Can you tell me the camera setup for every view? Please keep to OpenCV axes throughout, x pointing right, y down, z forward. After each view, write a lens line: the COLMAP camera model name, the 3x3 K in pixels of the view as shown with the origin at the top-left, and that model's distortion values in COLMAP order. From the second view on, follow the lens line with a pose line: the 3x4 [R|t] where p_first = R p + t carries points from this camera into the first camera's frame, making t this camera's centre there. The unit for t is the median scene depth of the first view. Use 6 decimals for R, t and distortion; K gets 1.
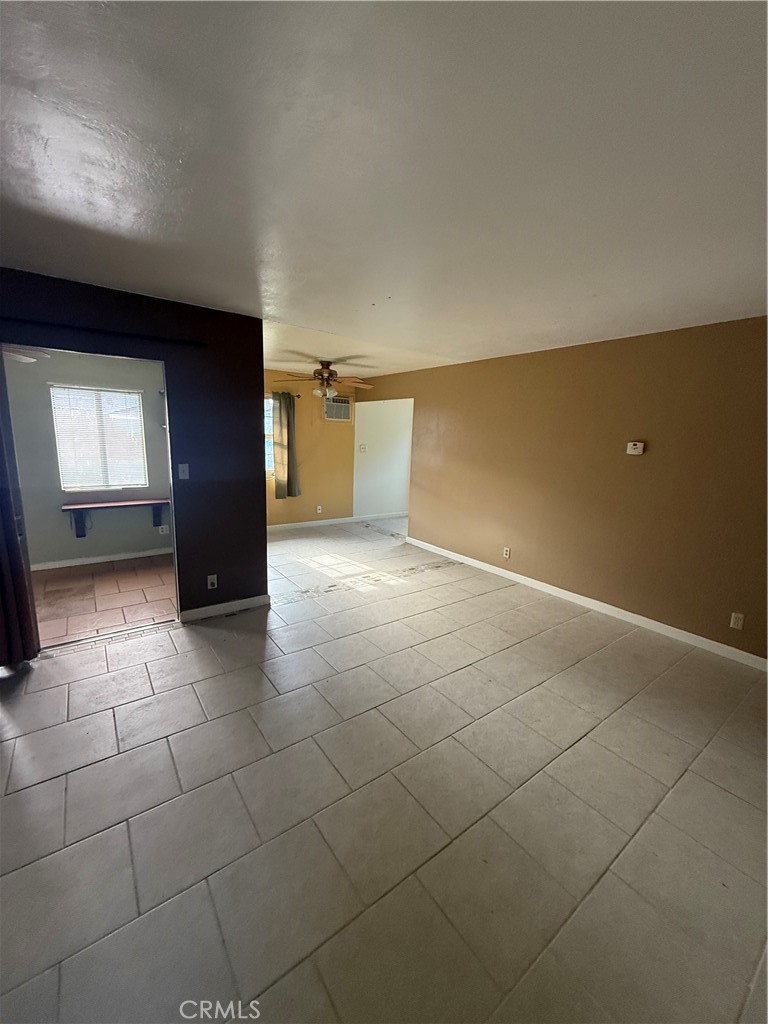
lens RADIAL K [[403.0, 0, 380.4], [0, 403.0, 511.7], [0, 0, 1]] dist [0.003111, -0.000296]
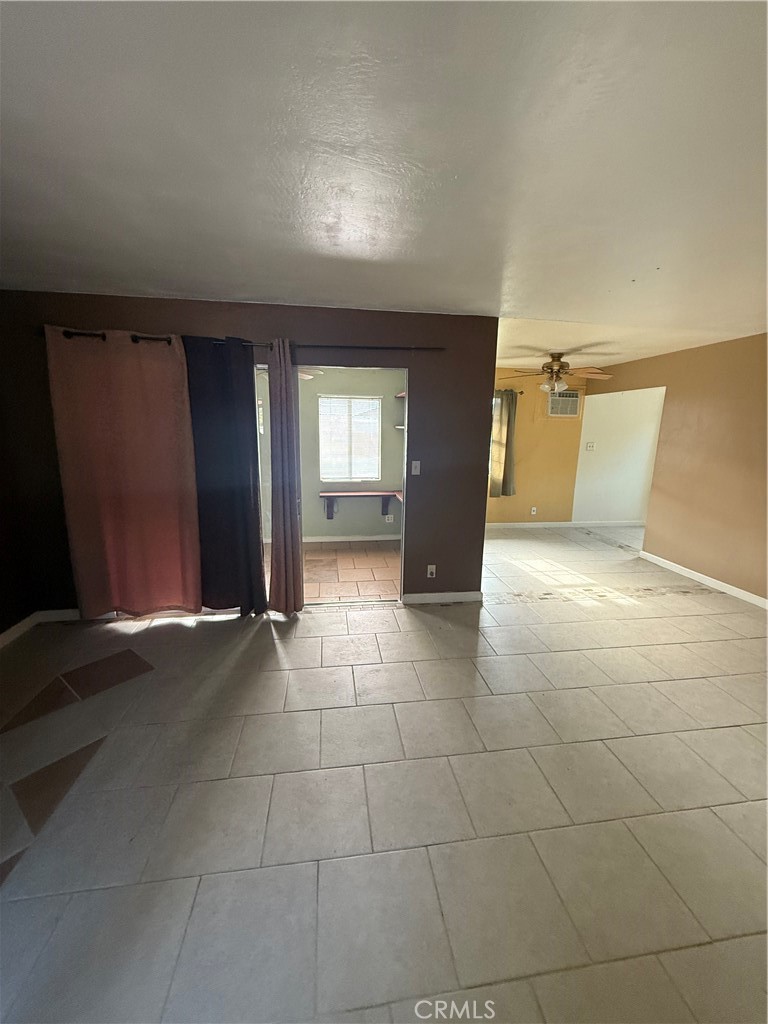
lens RADIAL K [[403.0, 0, 386.6], [0, 403.0, 511.1], [0, 0, 1]] dist [0.003111, -0.000296]
pose [[0.884262, 0.074160, -0.461065, -0.033805], [-0.072881, 0.997128, 0.020607, 0.000776], [0.461269, 0.015381, 0.887127, -0.005772]]
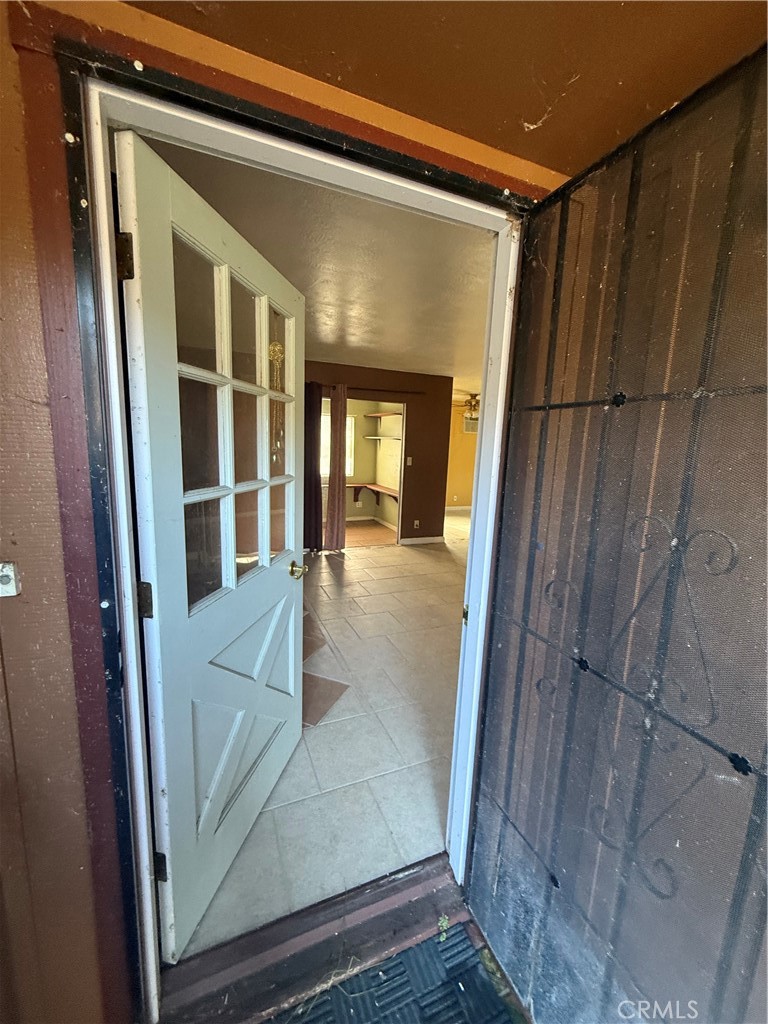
lens RADIAL K [[403.0, 0, 381.6], [0, 403.0, 509.7], [0, 0, 1]] dist [0.003111, -0.000296]
pose [[0.972942, 0.040885, -0.227405, -0.139067], [-0.048550, 0.998422, -0.028211, 0.140336], [0.225893, 0.038488, 0.973392, -0.637960]]
